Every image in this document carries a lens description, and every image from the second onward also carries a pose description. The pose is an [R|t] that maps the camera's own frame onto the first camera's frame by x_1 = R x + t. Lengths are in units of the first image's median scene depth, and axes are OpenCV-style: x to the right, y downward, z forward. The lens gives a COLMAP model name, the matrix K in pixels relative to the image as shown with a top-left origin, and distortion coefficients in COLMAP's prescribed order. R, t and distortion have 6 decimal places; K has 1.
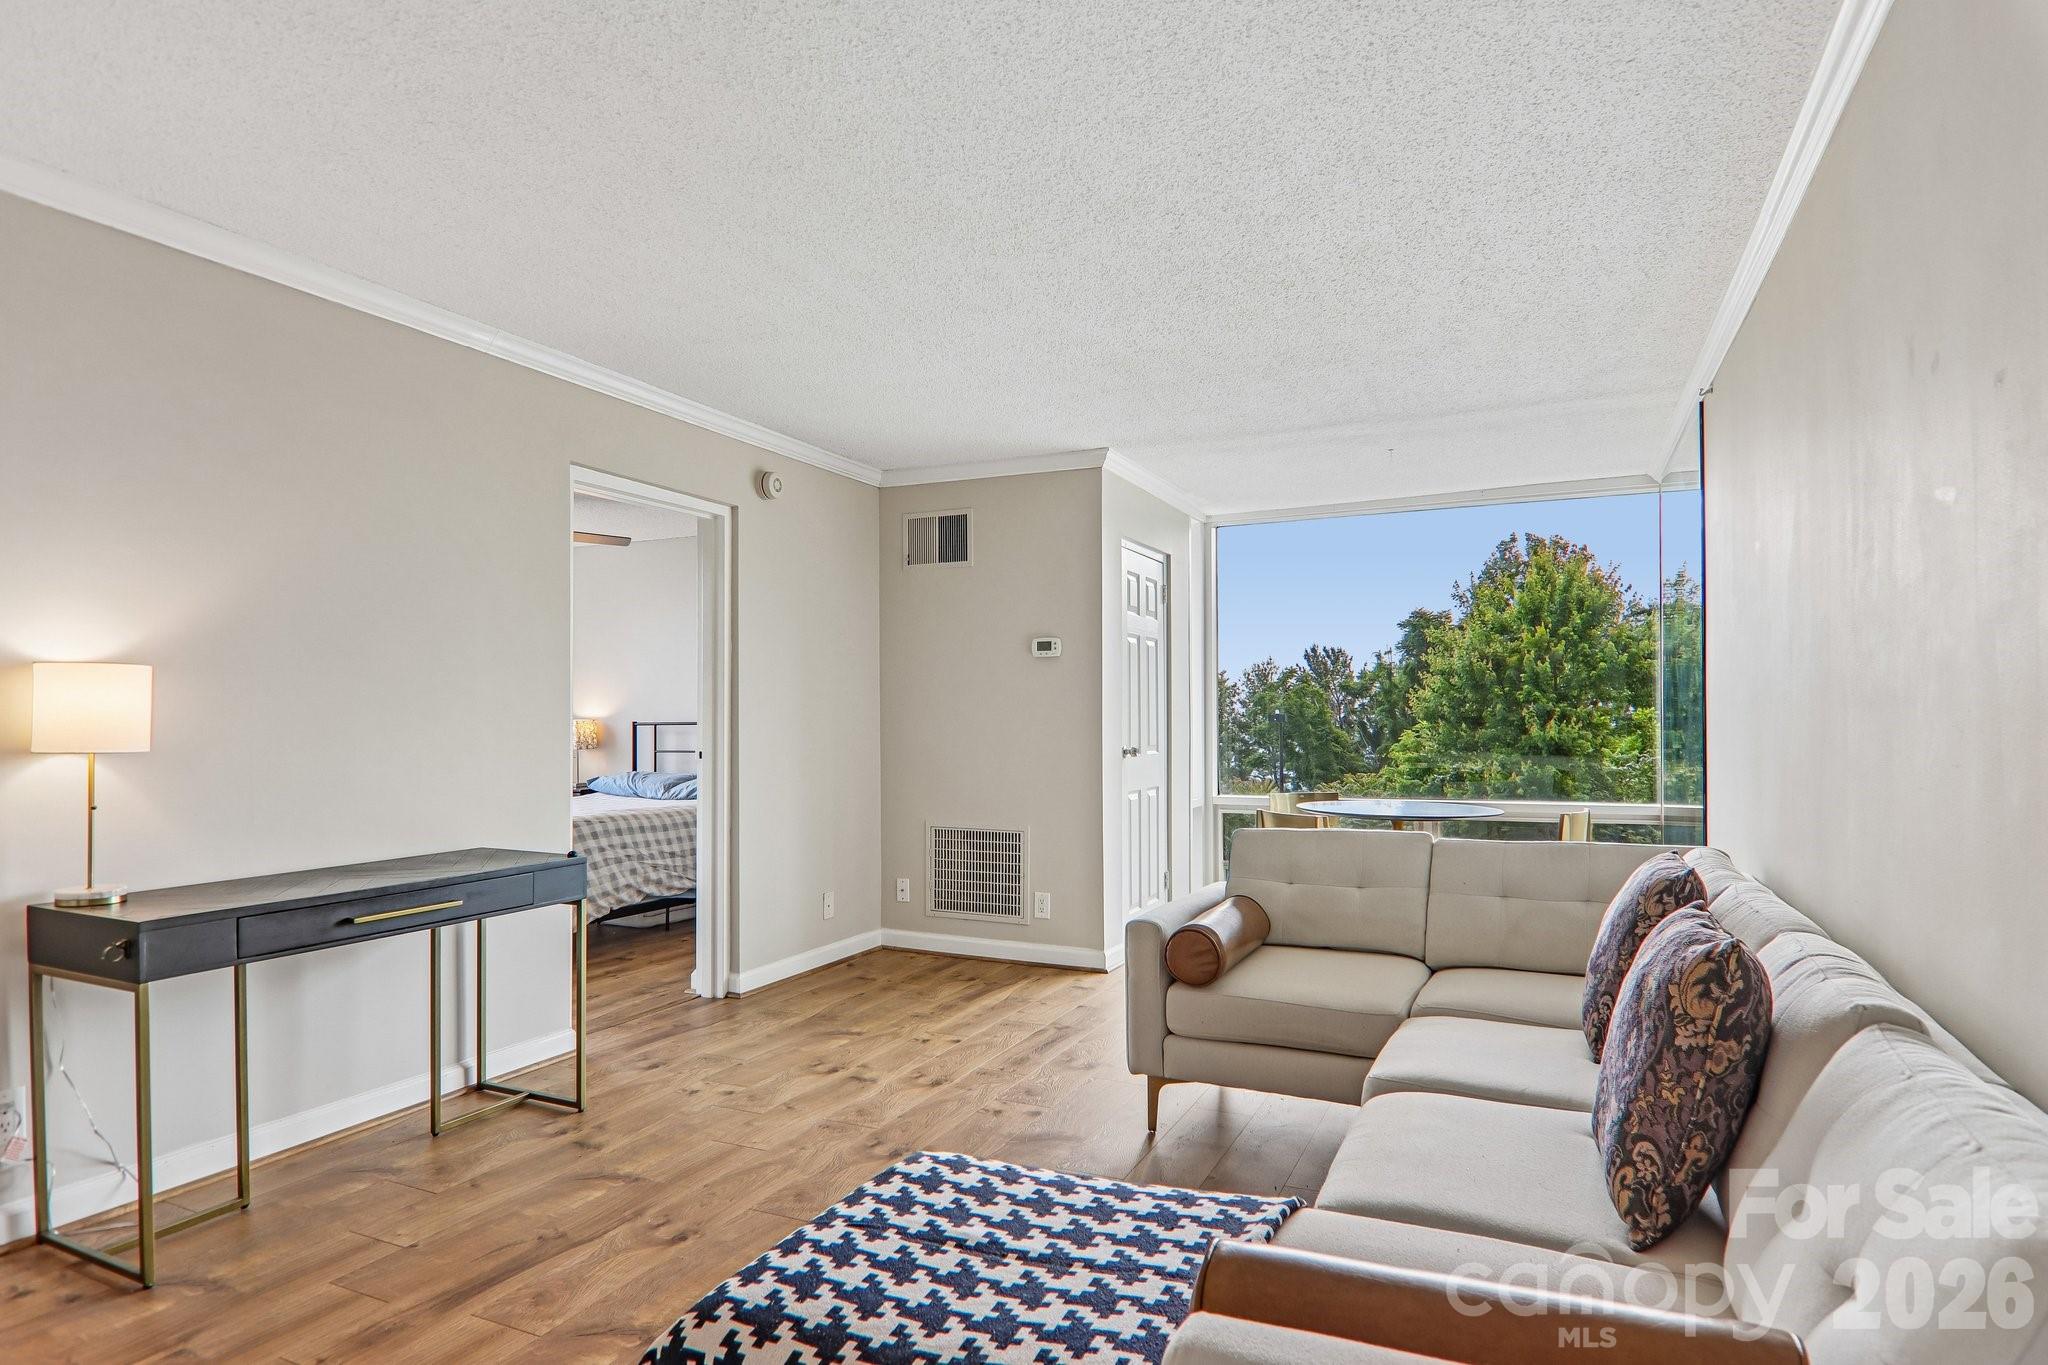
lens RADIAL K [[1140.8, 0, 1020.9], [0, 1140.8, 720.1], [0, 0, 1]] dist [0.011177, -0.019399]
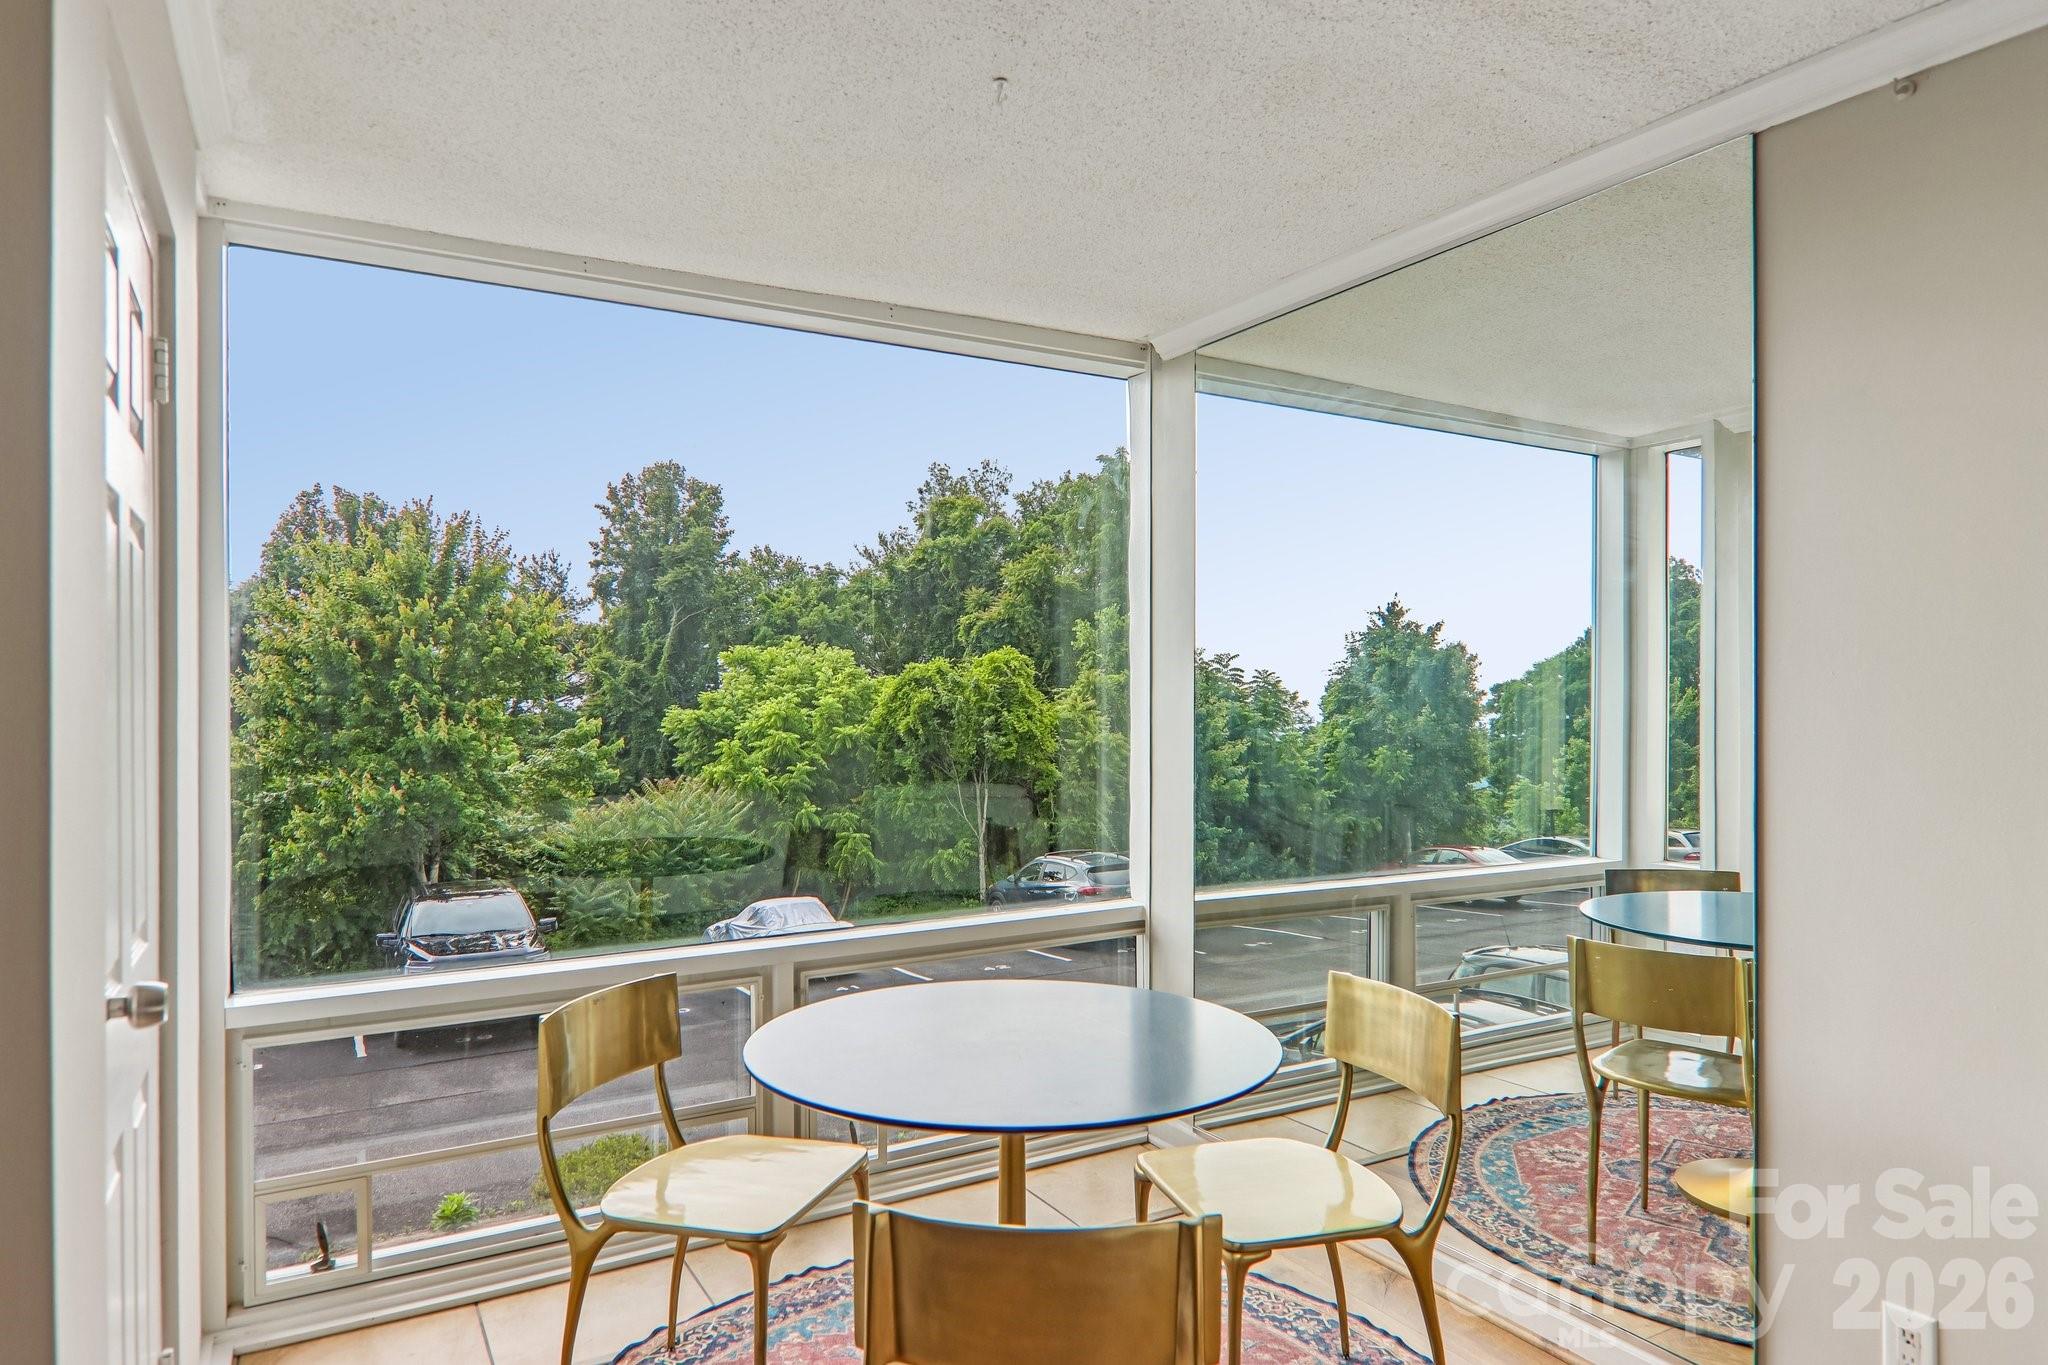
lens RADIAL K [[1219.0, 0, 1002.4], [0, 1219.0, 704.4], [0, 0, 1]] dist [0.001141, 0.000375]
pose [[0.577682, -0.000725, 0.816261, -0.000250], [0.001973, 0.999998, -0.000508, -0.007825], [-0.816259, 0.001904, 0.577682, 0.190373]]
